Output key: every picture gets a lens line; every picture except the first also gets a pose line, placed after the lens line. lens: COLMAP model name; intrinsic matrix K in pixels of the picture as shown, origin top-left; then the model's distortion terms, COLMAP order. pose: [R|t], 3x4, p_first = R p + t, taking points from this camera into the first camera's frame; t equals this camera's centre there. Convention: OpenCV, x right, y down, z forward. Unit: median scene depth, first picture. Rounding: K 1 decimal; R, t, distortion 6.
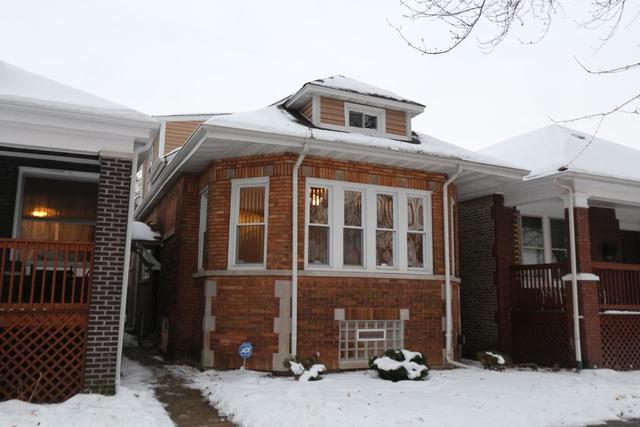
lens RADIAL K [[542.4, 0, 320.7], [0, 542.4, 212.1], [0, 0, 1]] dist [0.002486, -0.001846]
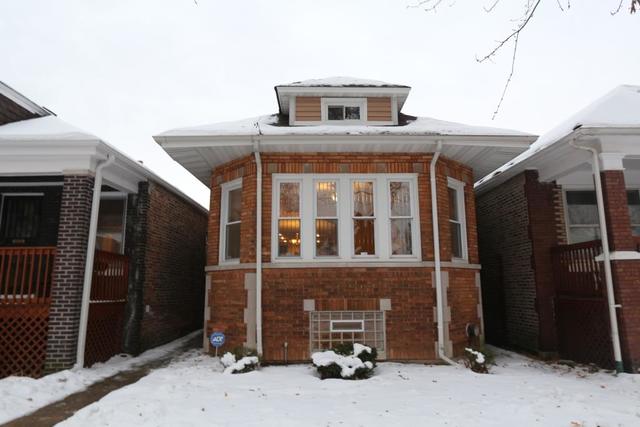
lens RADIAL K [[420.9, 0, 319.6], [0, 420.9, 213.3], [0, 0, 1]] dist [-0.005534, -0.002795]
pose [[0.915751, -0.089340, -0.391686, 0.353381], [0.082163, 0.996001, -0.035082, 0.045911], [0.393254, -0.000056, 0.919430, 0.276911]]
